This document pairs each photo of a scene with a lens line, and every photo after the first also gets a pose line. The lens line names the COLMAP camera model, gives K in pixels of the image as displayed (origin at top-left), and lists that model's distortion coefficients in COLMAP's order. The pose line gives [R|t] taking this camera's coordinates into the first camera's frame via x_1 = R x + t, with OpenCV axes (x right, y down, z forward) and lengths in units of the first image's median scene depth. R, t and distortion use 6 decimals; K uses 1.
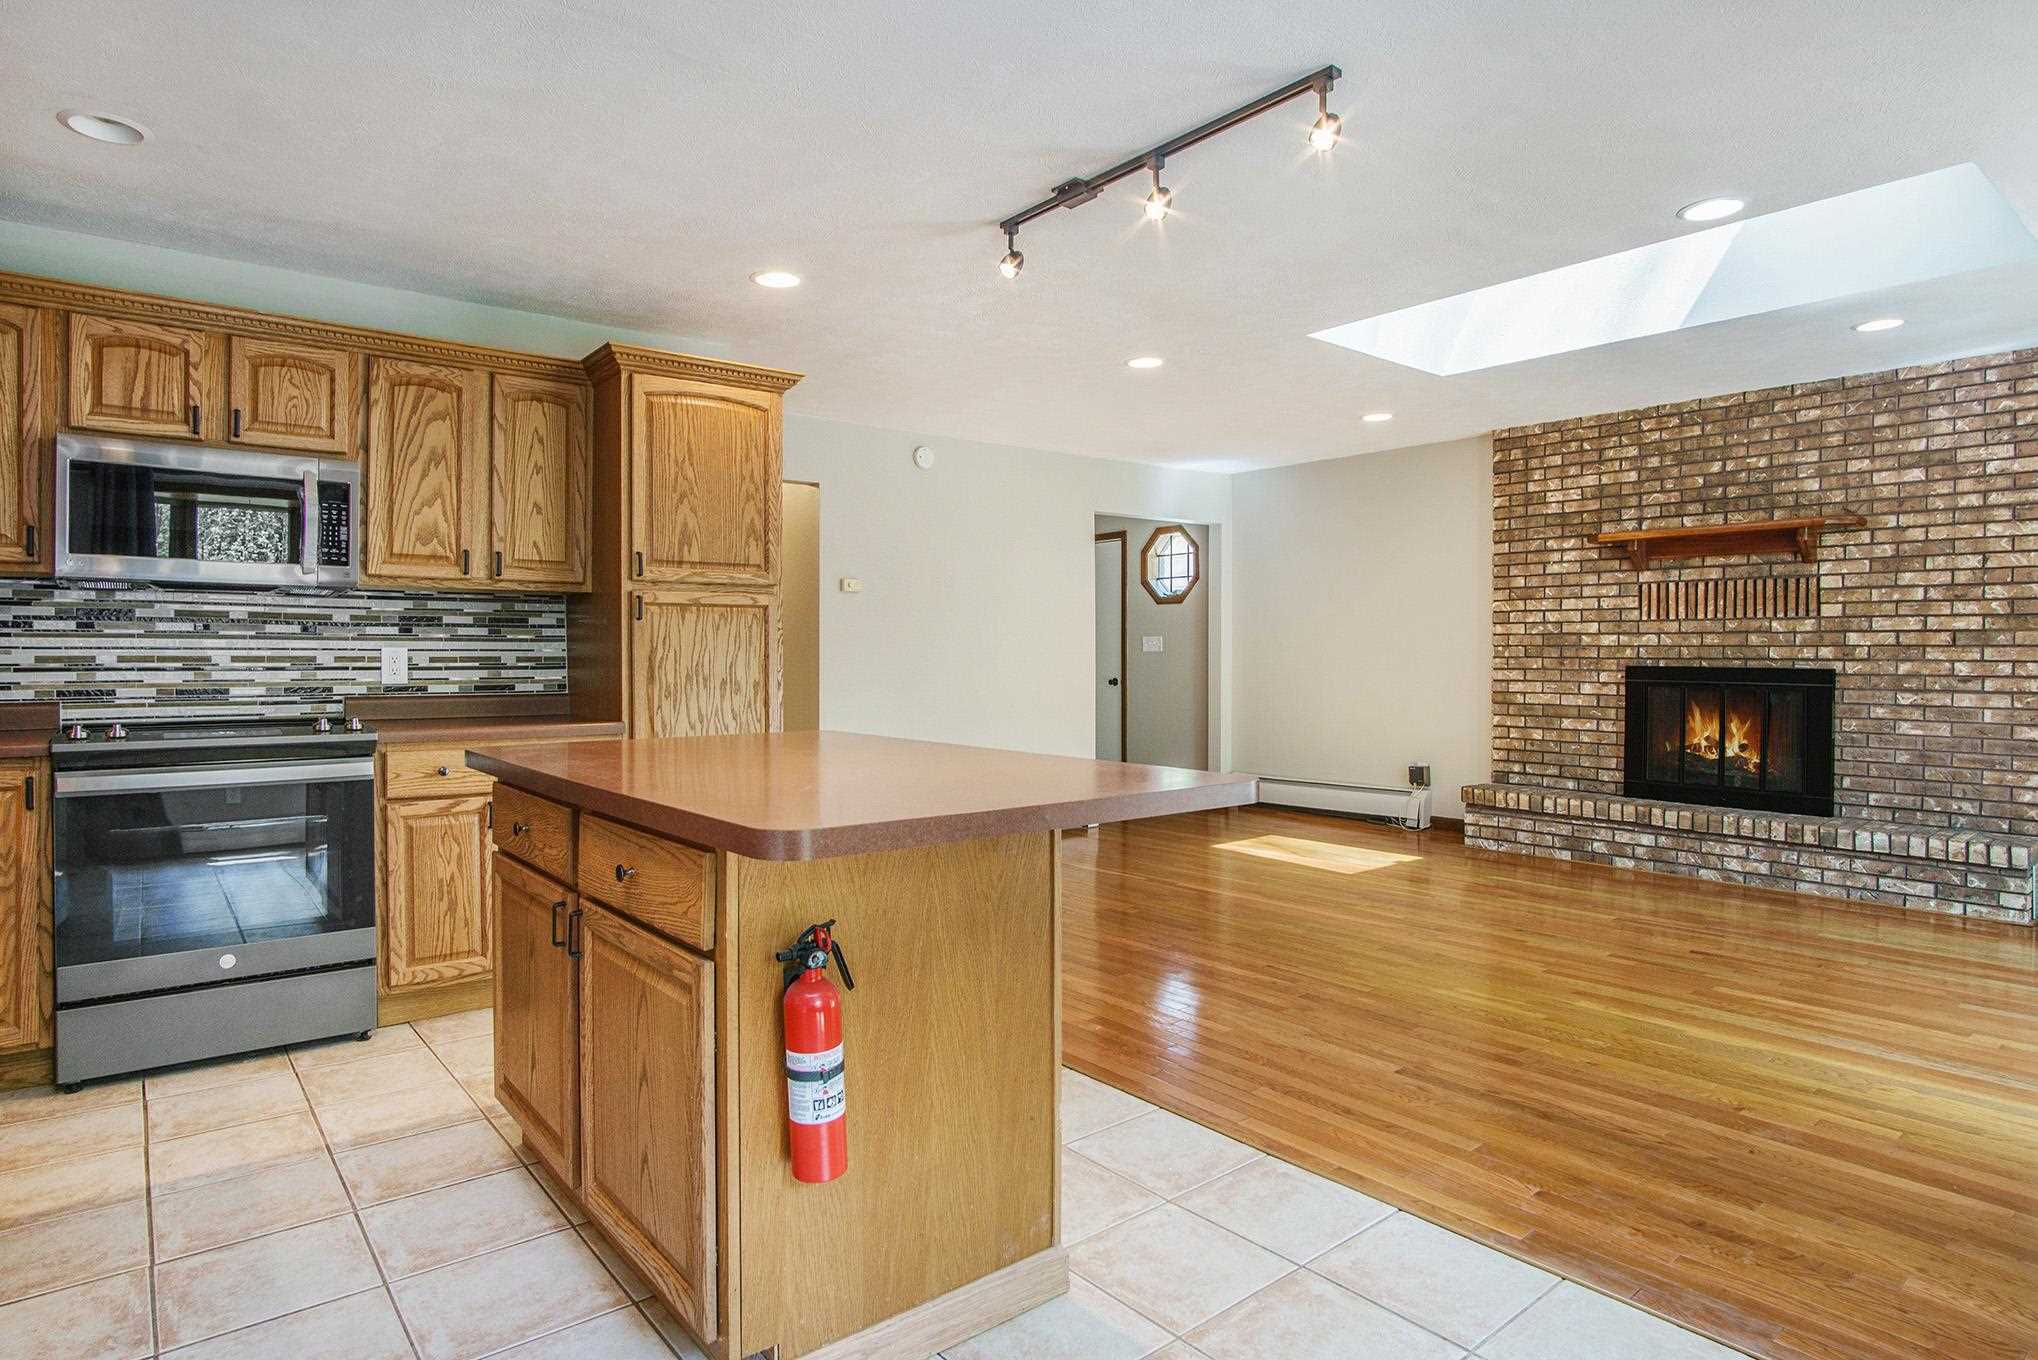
lens RADIAL K [[1131.0, 0, 1007.4], [0, 1131.0, 669.1], [0, 0, 1]] dist [-0.025599, 0.006394]
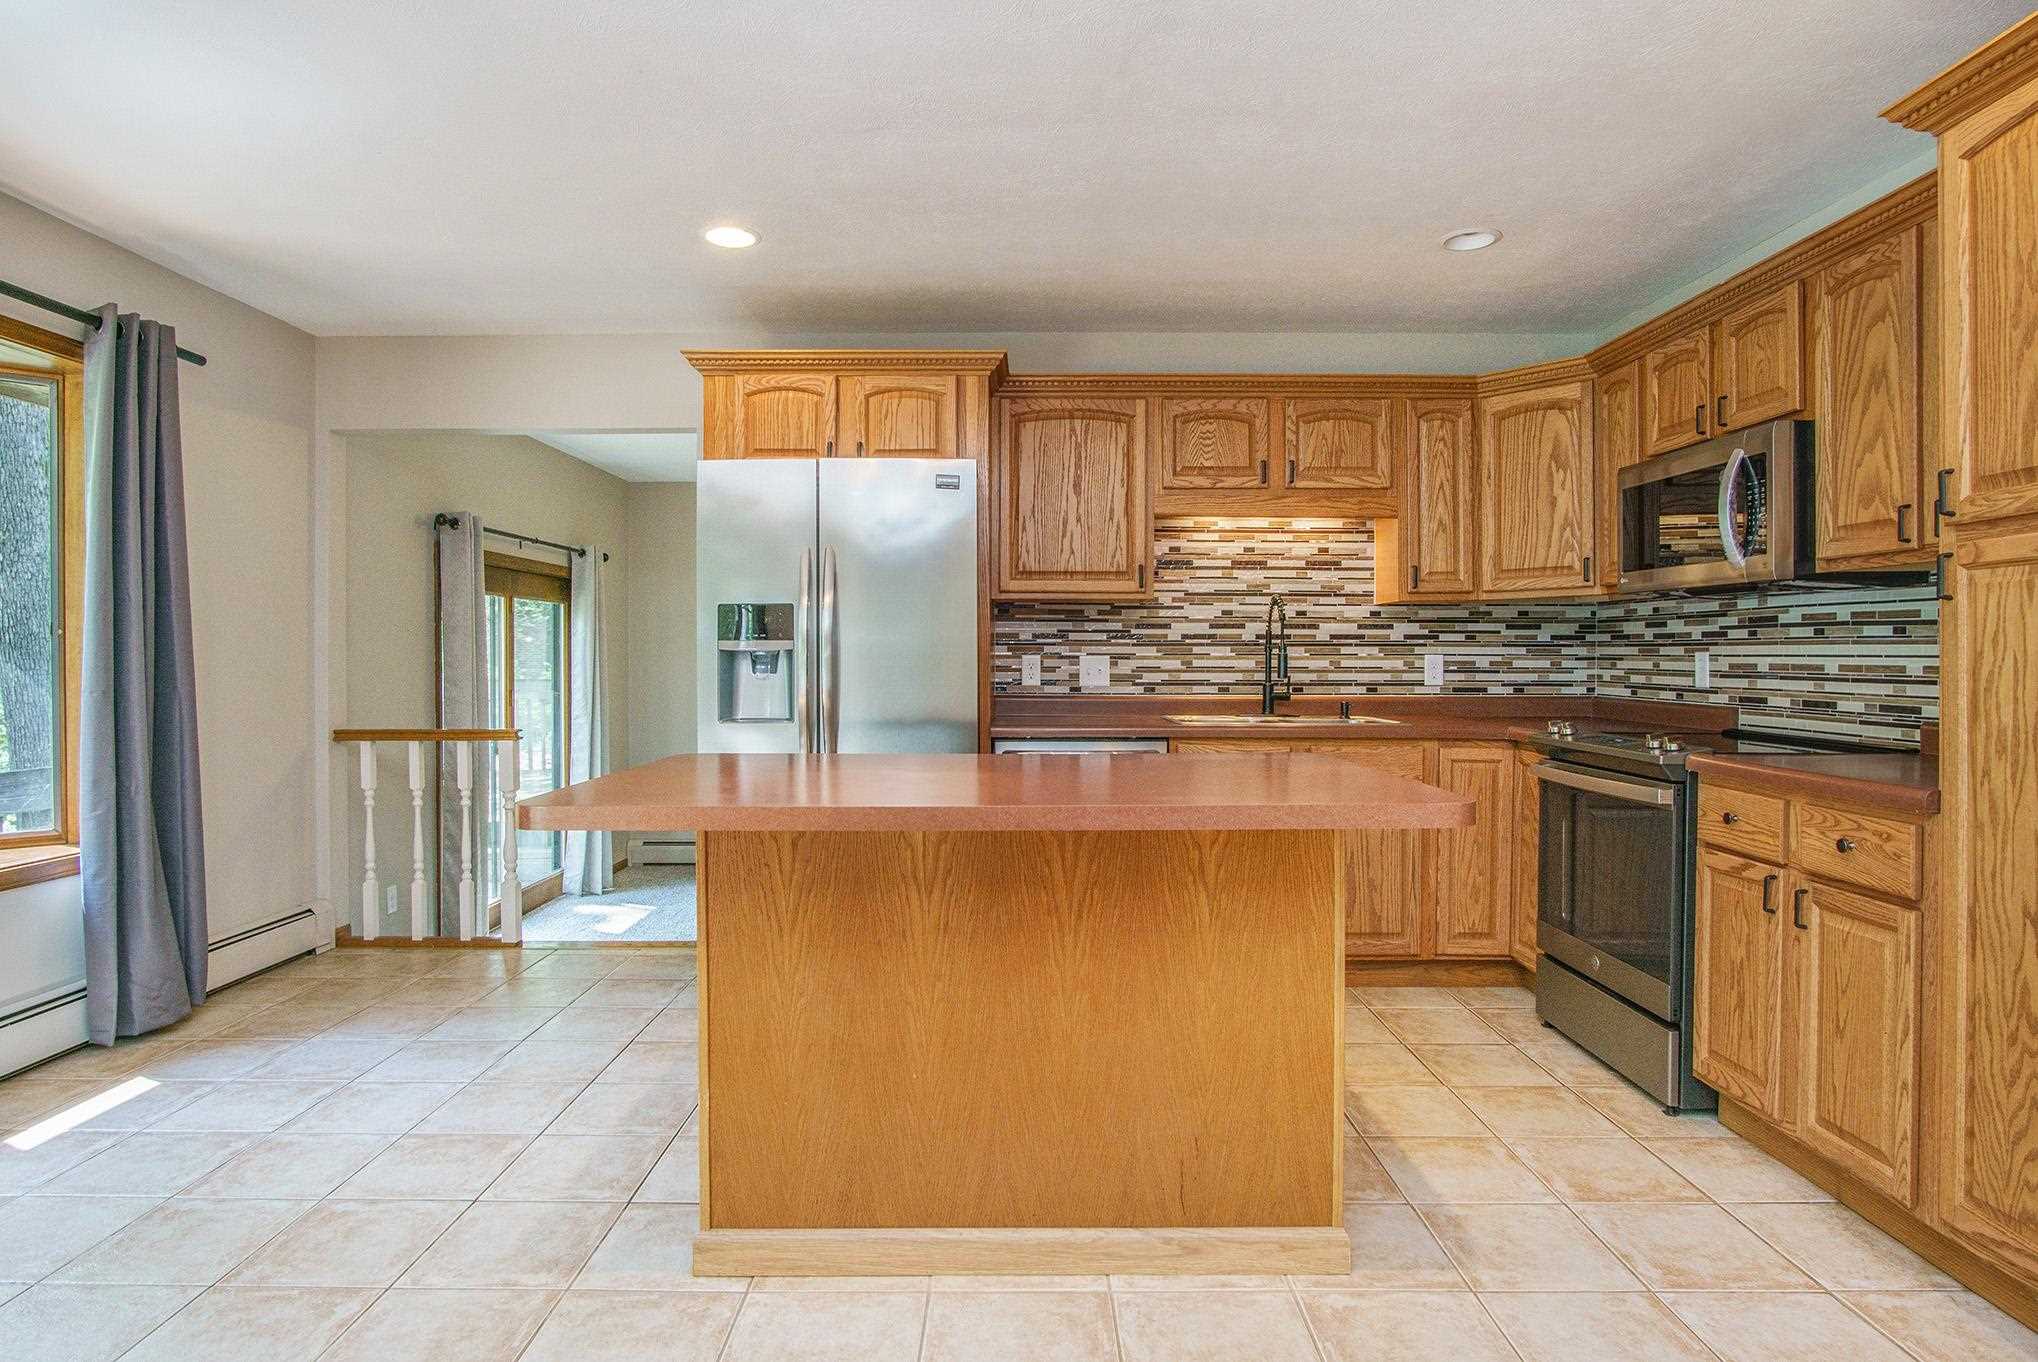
lens RADIAL K [[1131.0, 0, 1026.6], [0, 1131.0, 673.7], [0, 0, 1]] dist [-0.025599, 0.006394]
pose [[-0.630881, 0.010346, -0.775811, 0.345244], [-0.013464, 0.999615, 0.024279, -0.016329], [0.775763, 0.025763, -0.630498, 1.006835]]
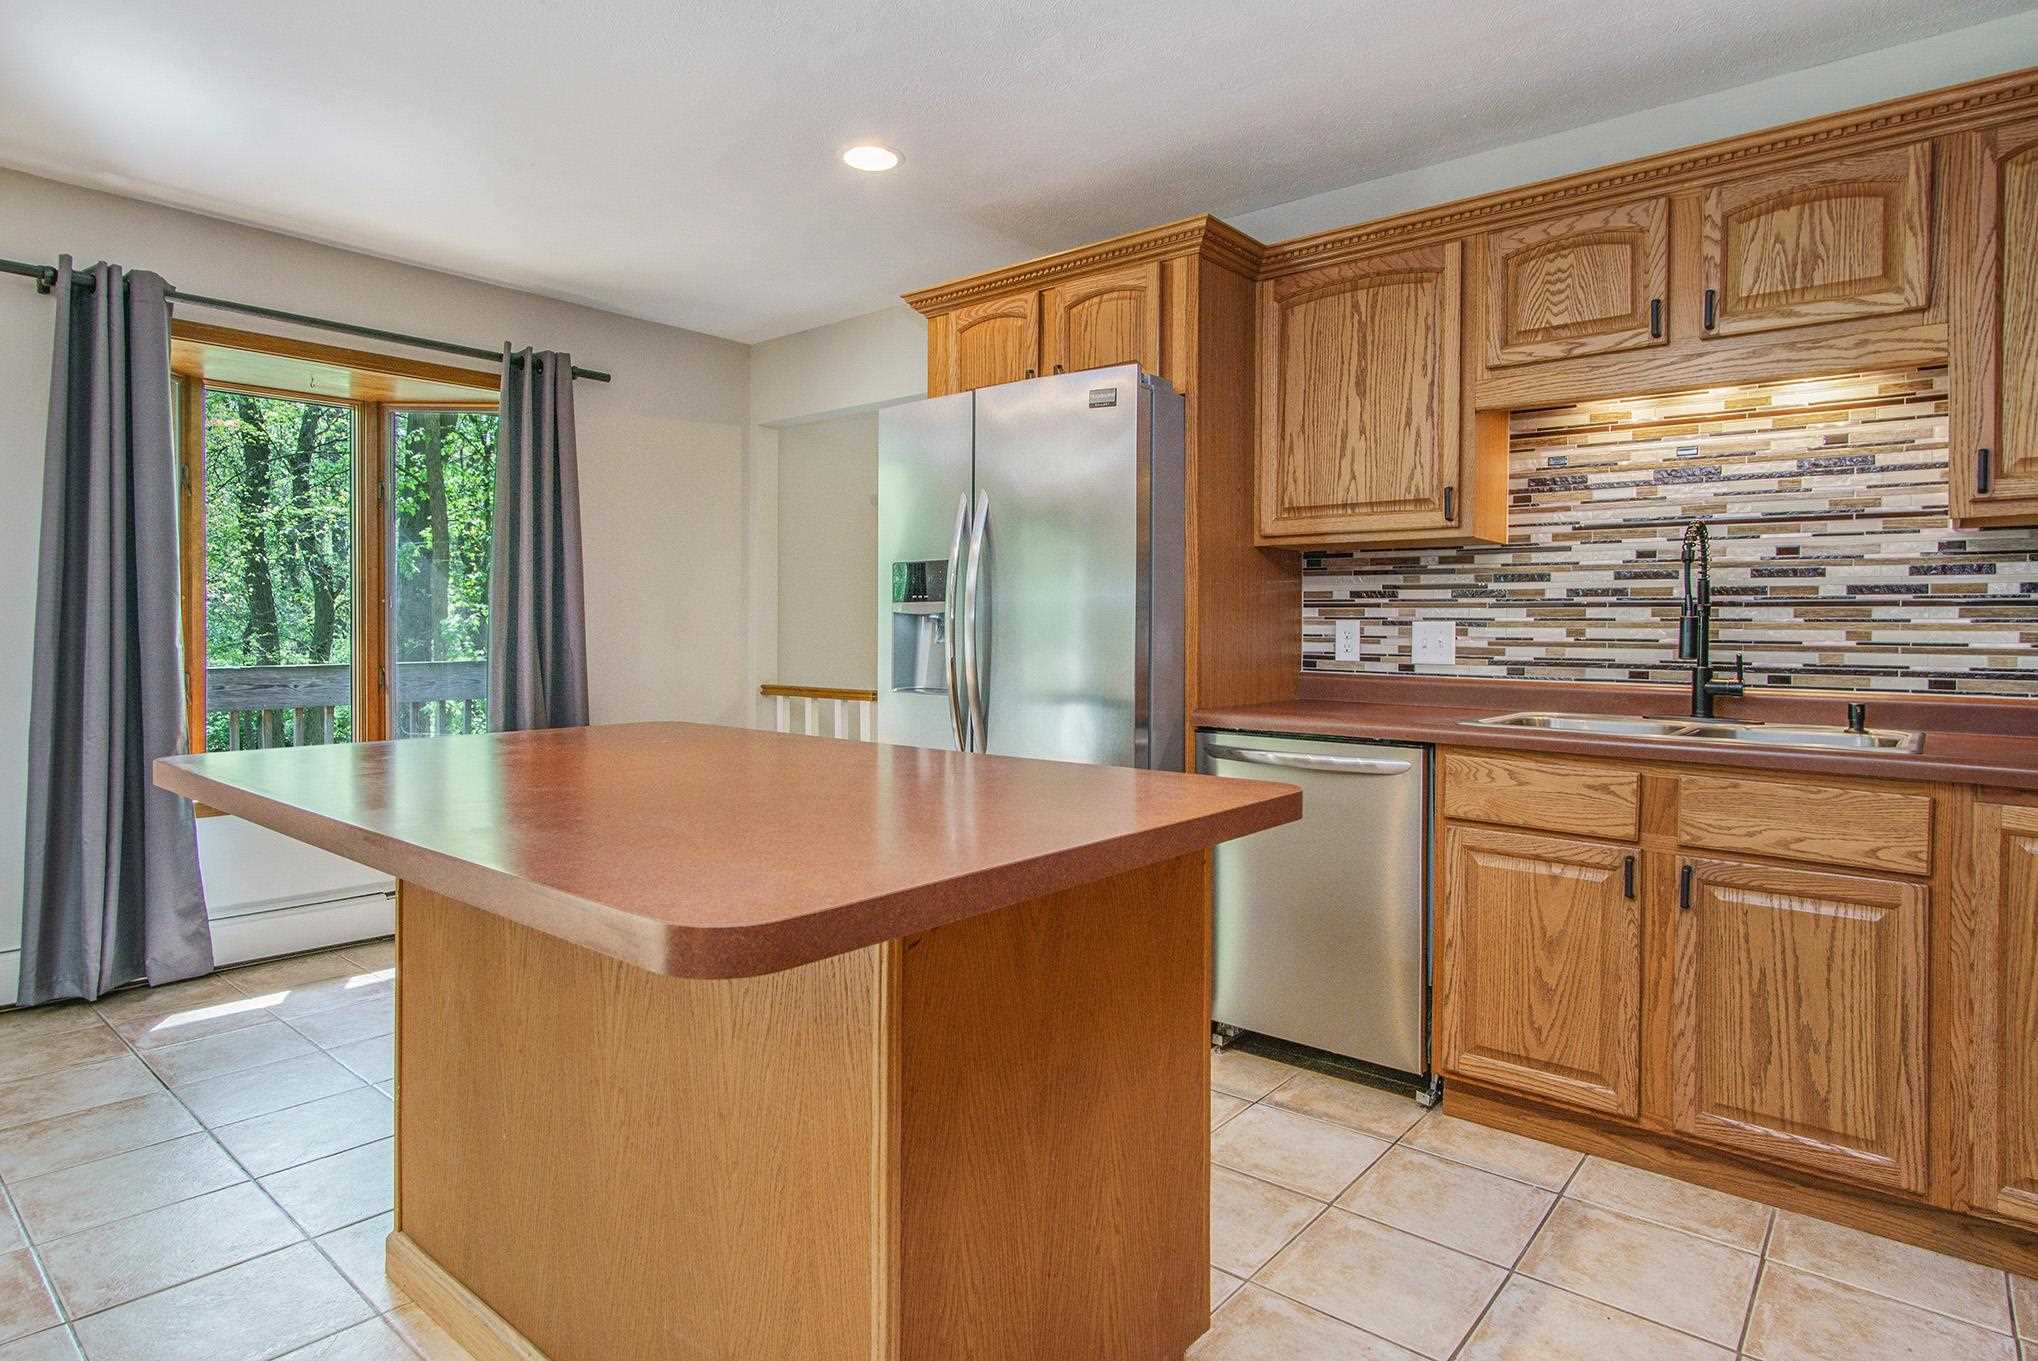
lens RADIAL K [[1131.0, 0, 977.4], [0, 1131.0, 656.0], [0, 0, 1]] dist [-0.025599, 0.006394]
pose [[-0.987541, -0.002938, -0.157331, -0.144981], [-0.009868, 0.999014, 0.043280, -0.014641], [0.157049, 0.044294, -0.986597, 1.084423]]
